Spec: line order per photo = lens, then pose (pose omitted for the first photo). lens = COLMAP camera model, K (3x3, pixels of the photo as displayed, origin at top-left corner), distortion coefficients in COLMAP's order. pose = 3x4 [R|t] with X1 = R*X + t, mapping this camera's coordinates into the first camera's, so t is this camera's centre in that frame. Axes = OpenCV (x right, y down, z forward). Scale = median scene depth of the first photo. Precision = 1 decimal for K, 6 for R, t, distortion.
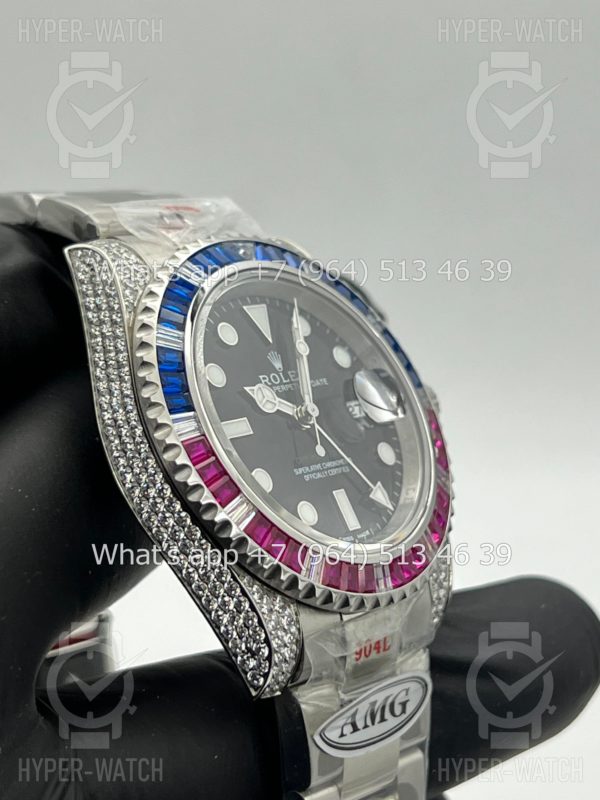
lens RADIAL K [[1857.6, 0, 300.0], [0, 1857.6, 400.0], [0, 0, 1]] dist [0.221623, 0.170728]
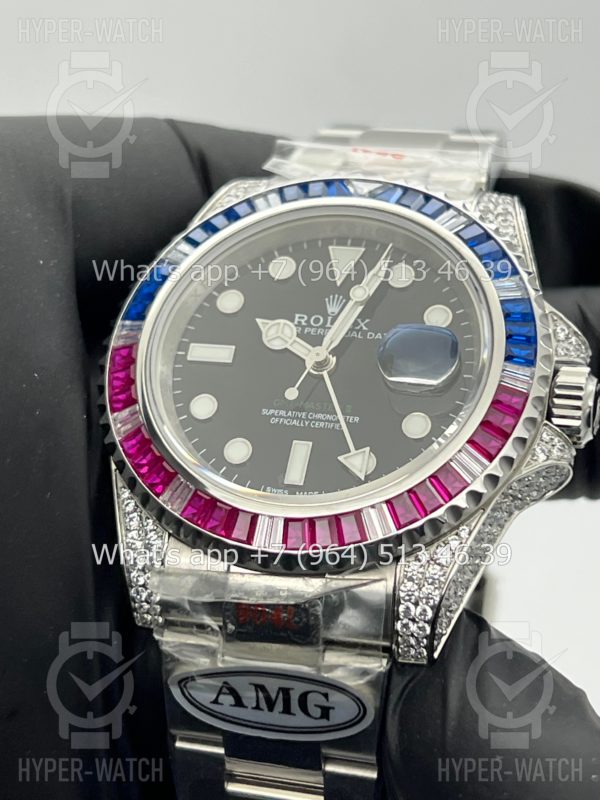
lens RADIAL K [[1857.6, 0, 300.0], [0, 1857.6, 400.0], [0, 0, 1]] dist [0.221623, 0.170728]
pose [[0.423790, 0.070464, -0.903016, 0.818070], [-0.208516, 0.977781, -0.021560, 0.048404], [0.881433, 0.197430, 0.429066, 0.611049]]
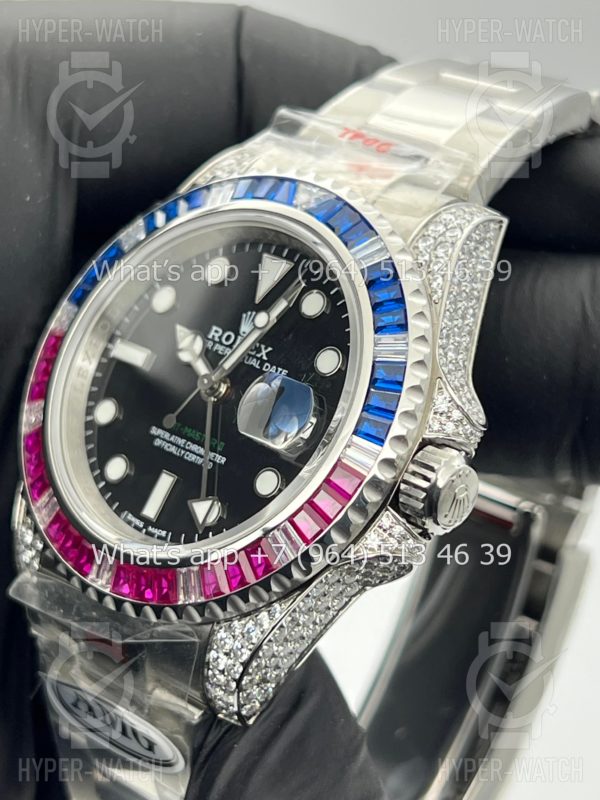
lens RADIAL K [[1857.6, 0, 300.0], [0, 1857.6, 400.0], [0, 0, 1]] dist [0.221623, 0.170728]
pose [[-0.030584, 0.316982, -0.947938, 0.822722], [-0.261322, 0.912860, 0.313684, -0.267998], [0.964767, 0.257311, 0.054915, 0.998178]]
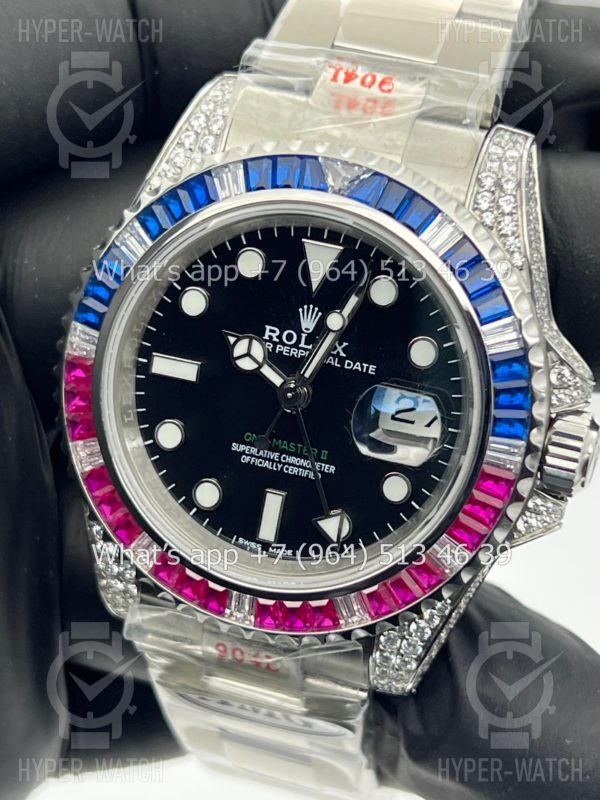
lens RADIAL K [[1857.6, 0, 300.0], [0, 1857.6, 400.0], [0, 0, 1]] dist [0.221623, 0.170728]
pose [[0.378614, 0.589998, -0.713130, 0.593222], [-0.169030, 0.801608, 0.573458, -0.463367], [0.909989, -0.096579, 0.403228, 0.674824]]
